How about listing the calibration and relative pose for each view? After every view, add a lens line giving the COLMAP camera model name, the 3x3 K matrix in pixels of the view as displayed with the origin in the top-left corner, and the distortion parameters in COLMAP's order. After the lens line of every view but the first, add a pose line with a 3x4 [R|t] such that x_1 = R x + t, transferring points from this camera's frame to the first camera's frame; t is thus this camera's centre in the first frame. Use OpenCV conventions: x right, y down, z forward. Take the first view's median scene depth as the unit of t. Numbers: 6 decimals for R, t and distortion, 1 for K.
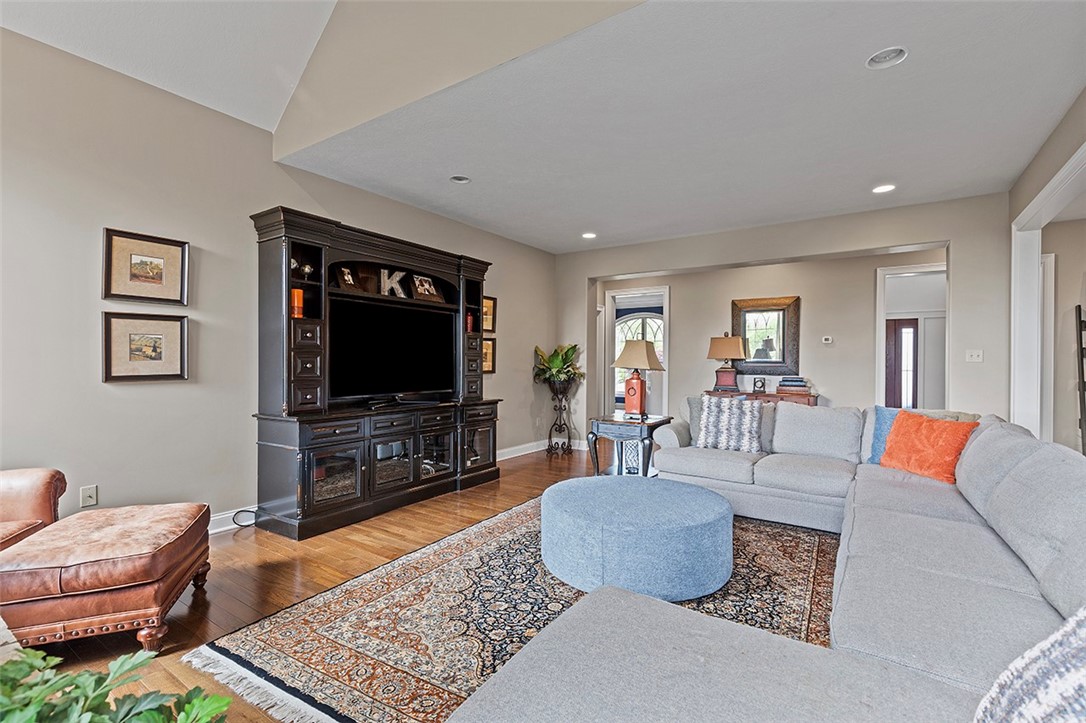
lens RADIAL K [[490.2, 0, 546.0], [0, 490.2, 363.2], [0, 0, 1]] dist [0.009767, -0.001673]
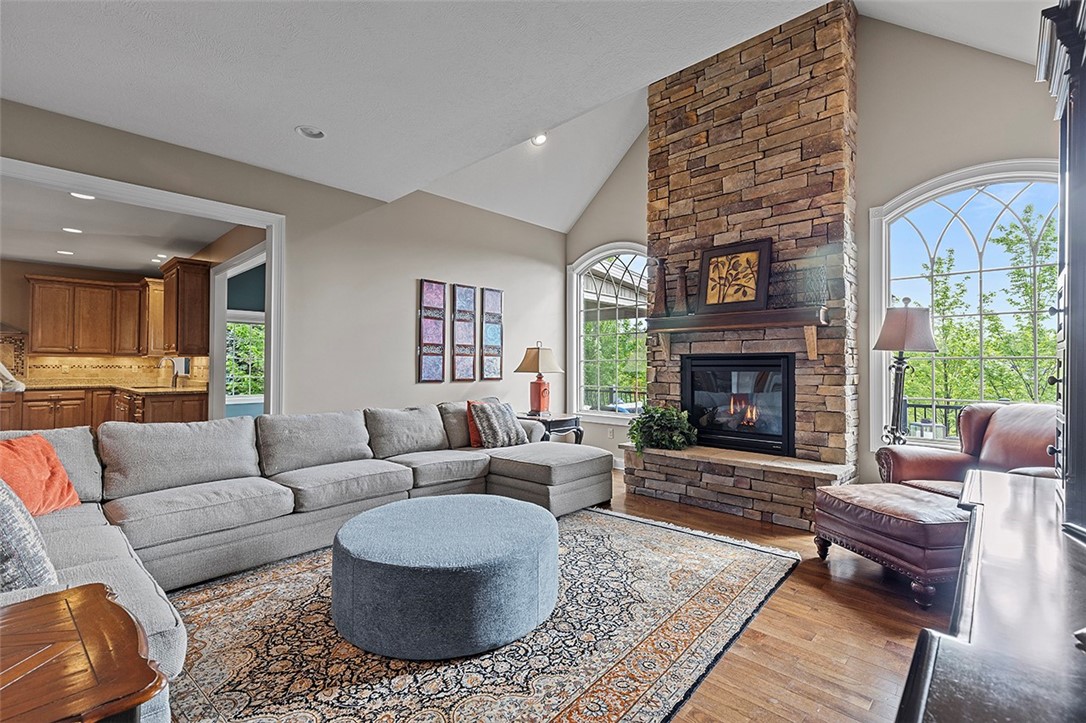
lens RADIAL K [[490.2, 0, 548.5], [0, 490.2, 355.7], [0, 0, 1]] dist [0.009767, -0.001673]
pose [[-0.987481, -0.005798, 0.157631, -0.133341], [-0.008780, 0.999795, -0.018228, -0.006375], [-0.157493, -0.019383, -0.987330, 1.975309]]
